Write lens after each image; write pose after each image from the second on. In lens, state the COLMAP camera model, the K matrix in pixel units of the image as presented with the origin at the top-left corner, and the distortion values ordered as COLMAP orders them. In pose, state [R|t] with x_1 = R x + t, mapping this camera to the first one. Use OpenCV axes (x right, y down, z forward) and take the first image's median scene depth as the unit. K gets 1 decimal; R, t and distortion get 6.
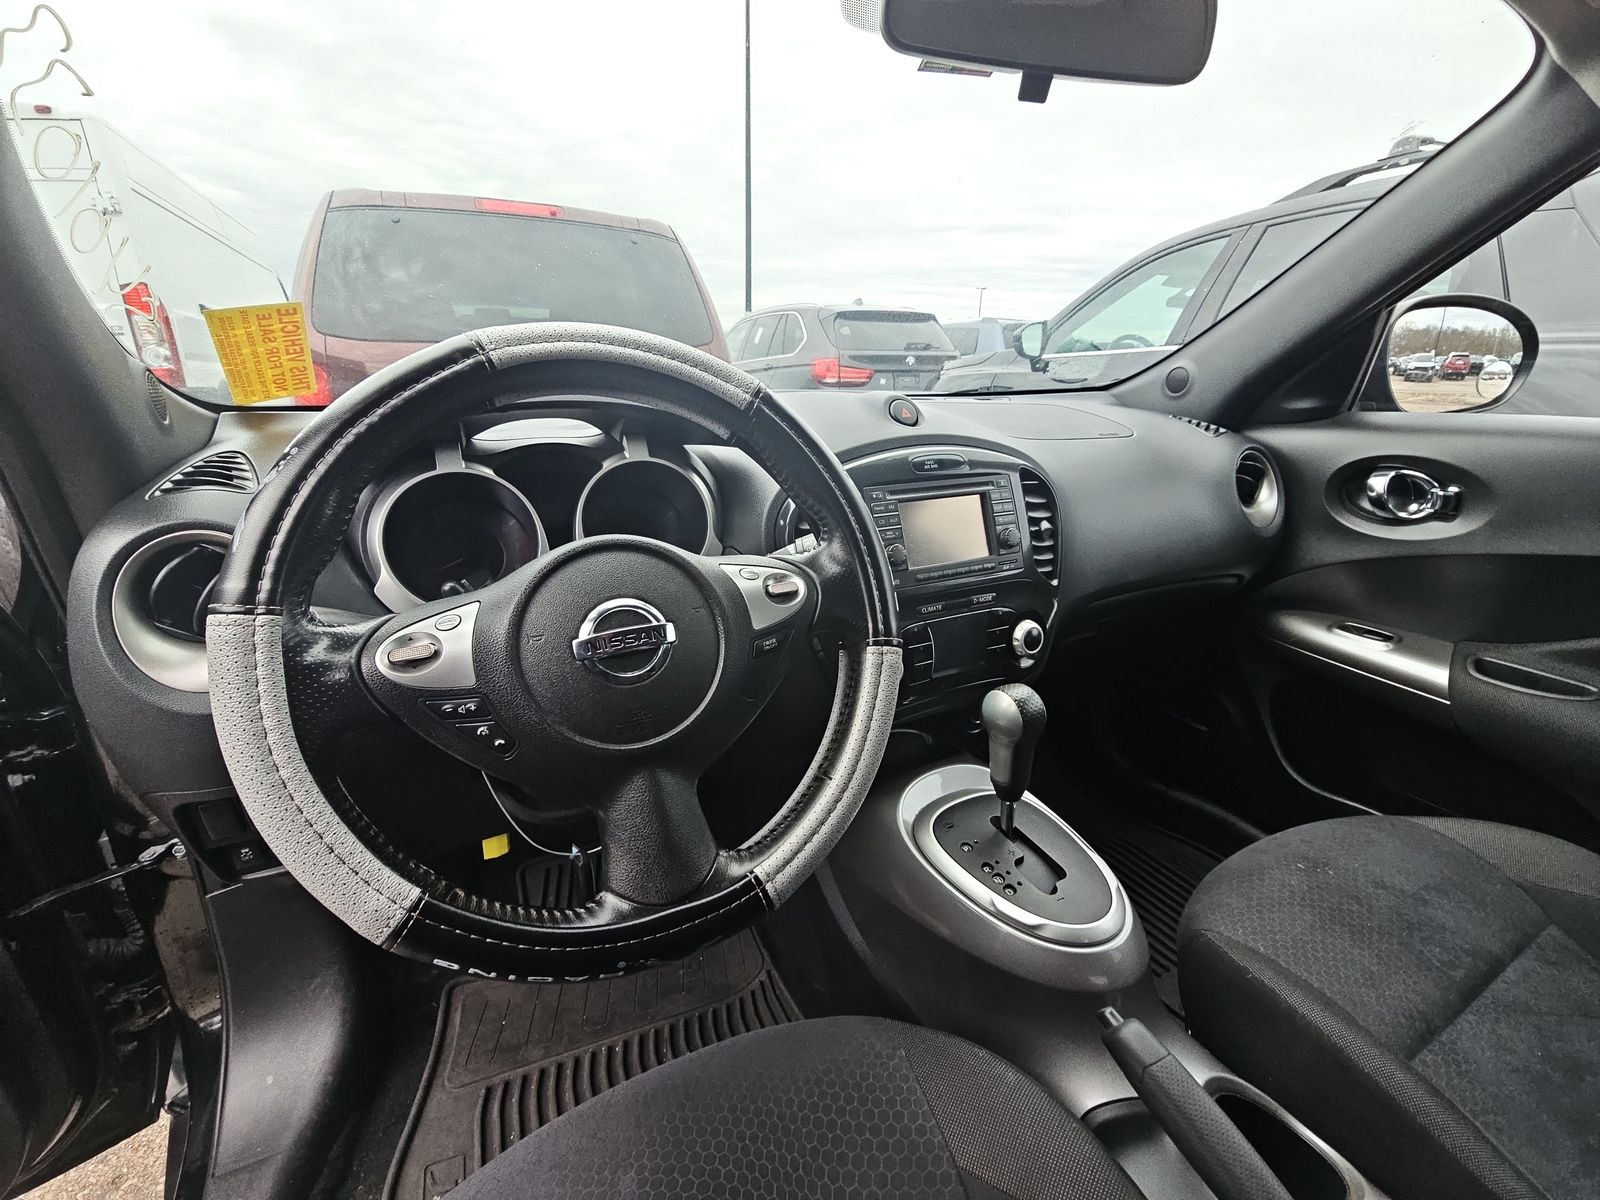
lens RADIAL K [[639.0, 0, 784.1], [0, 639.0, 599.8], [0, 0, 1]] dist [0.014864, -0.012653]
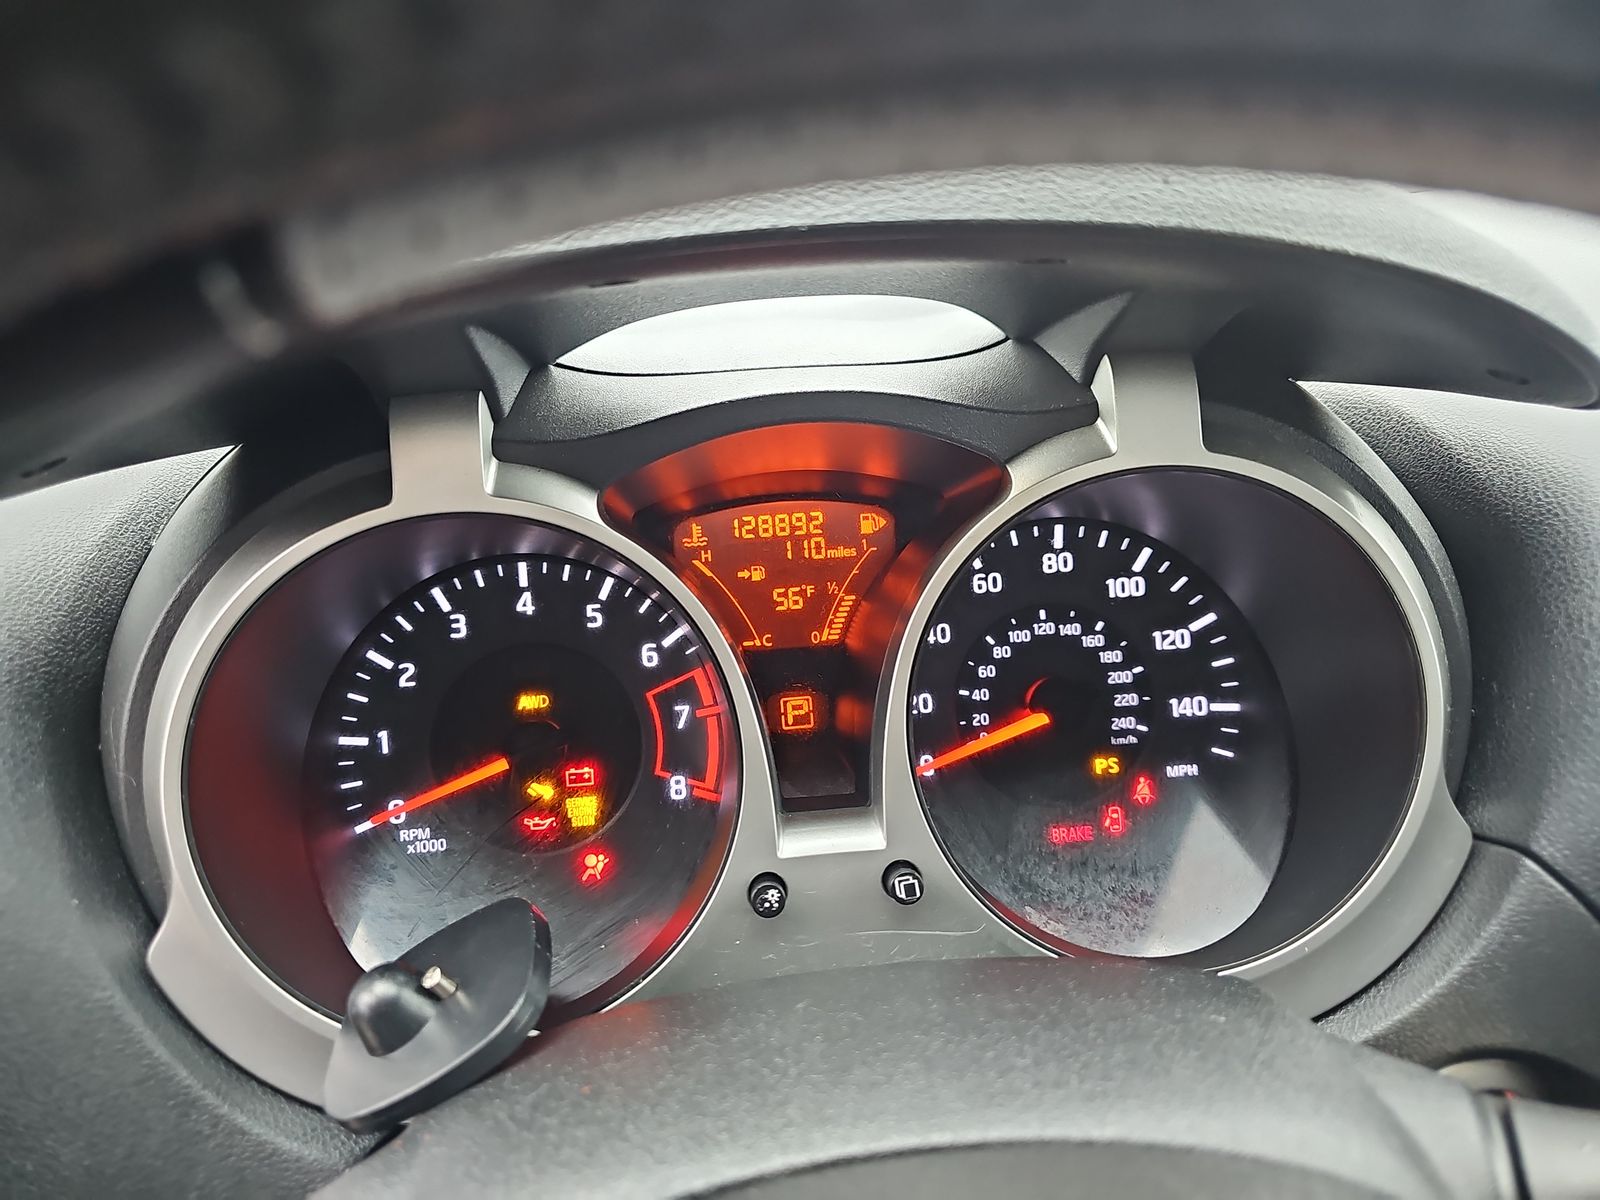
lens RADIAL K [[1061.6, 0, 800.0], [0, 1061.6, 600.0], [0, 0, 1]] dist [0.000471, 0.000106]
pose [[0.941463, 0.093834, -0.323793, -0.306336], [-0.078749, 0.995123, 0.059411, -0.250163], [0.327788, -0.030435, 0.944261, 0.805859]]
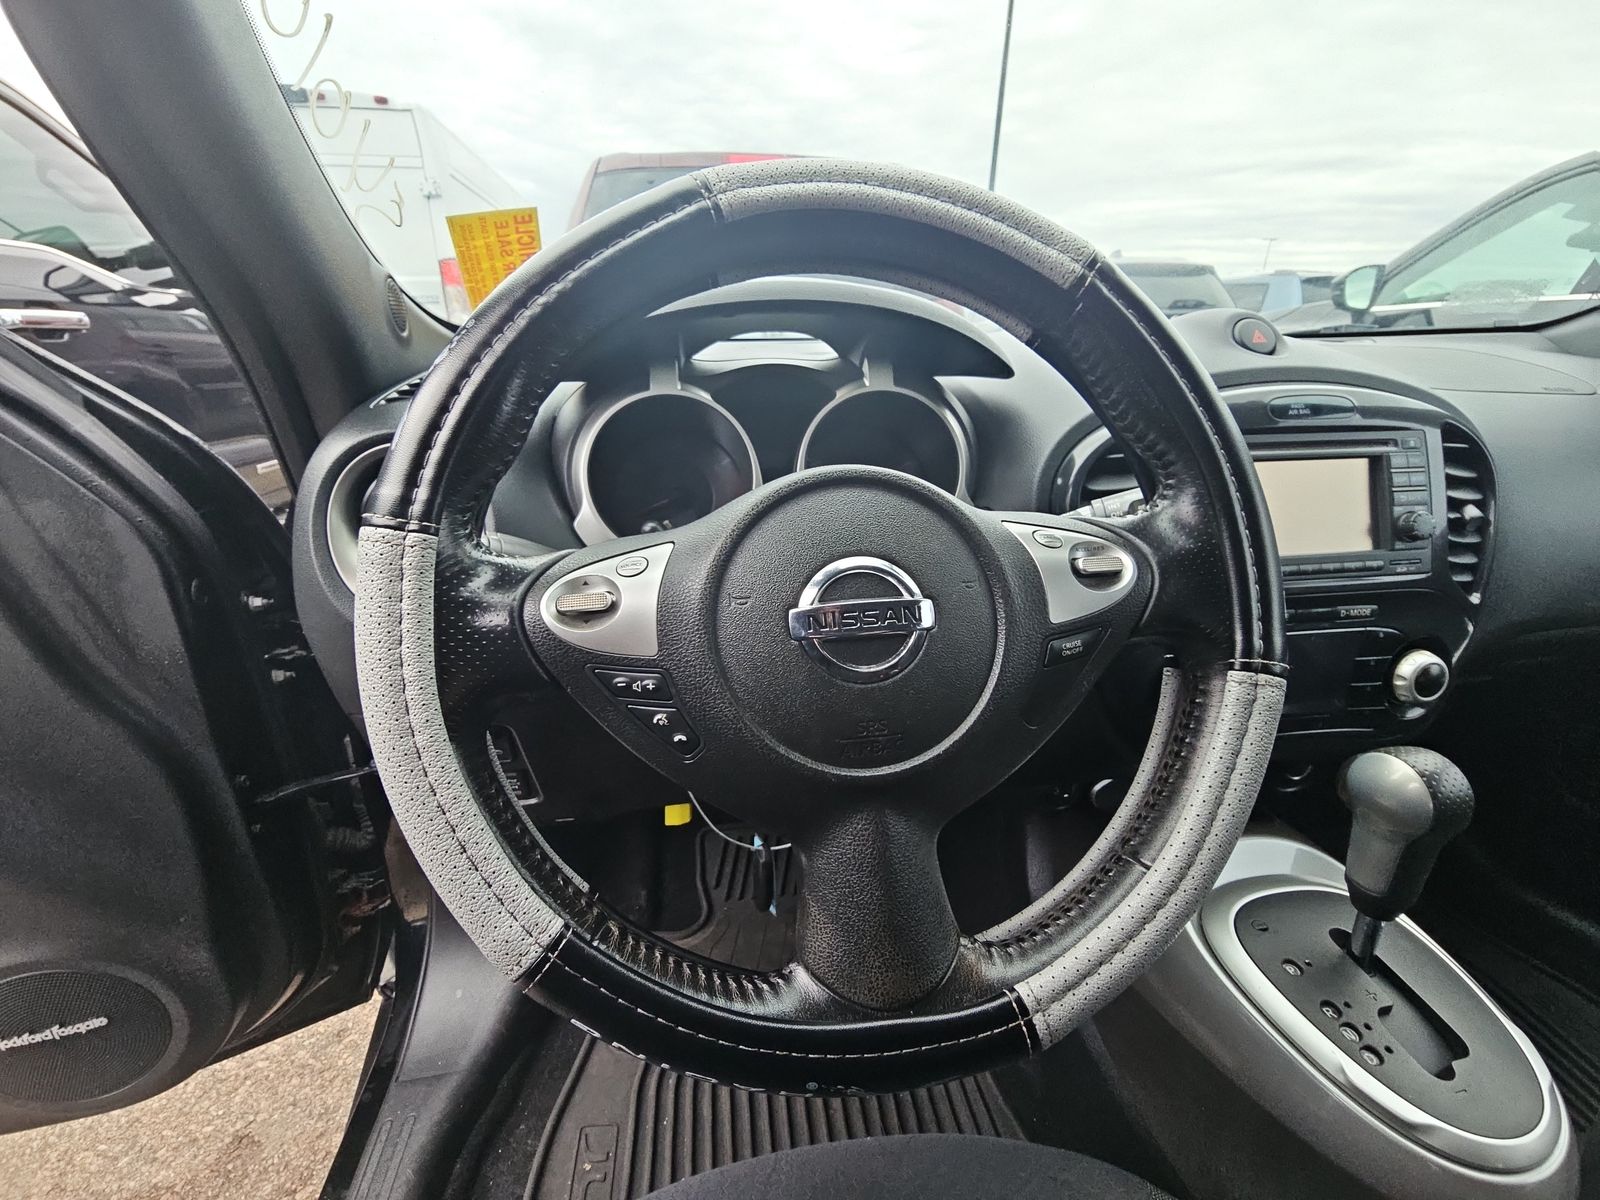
lens RADIAL K [[650.2, 0, 800.0], [0, 650.2, 600.0], [0, 0, 1]] dist [0.000085, 0.000173]
pose [[0.956356, 0.110258, -0.270605, -0.104266], [-0.099462, 0.993611, 0.053335, 0.011600], [0.274757, -0.024092, 0.961212, 0.262964]]
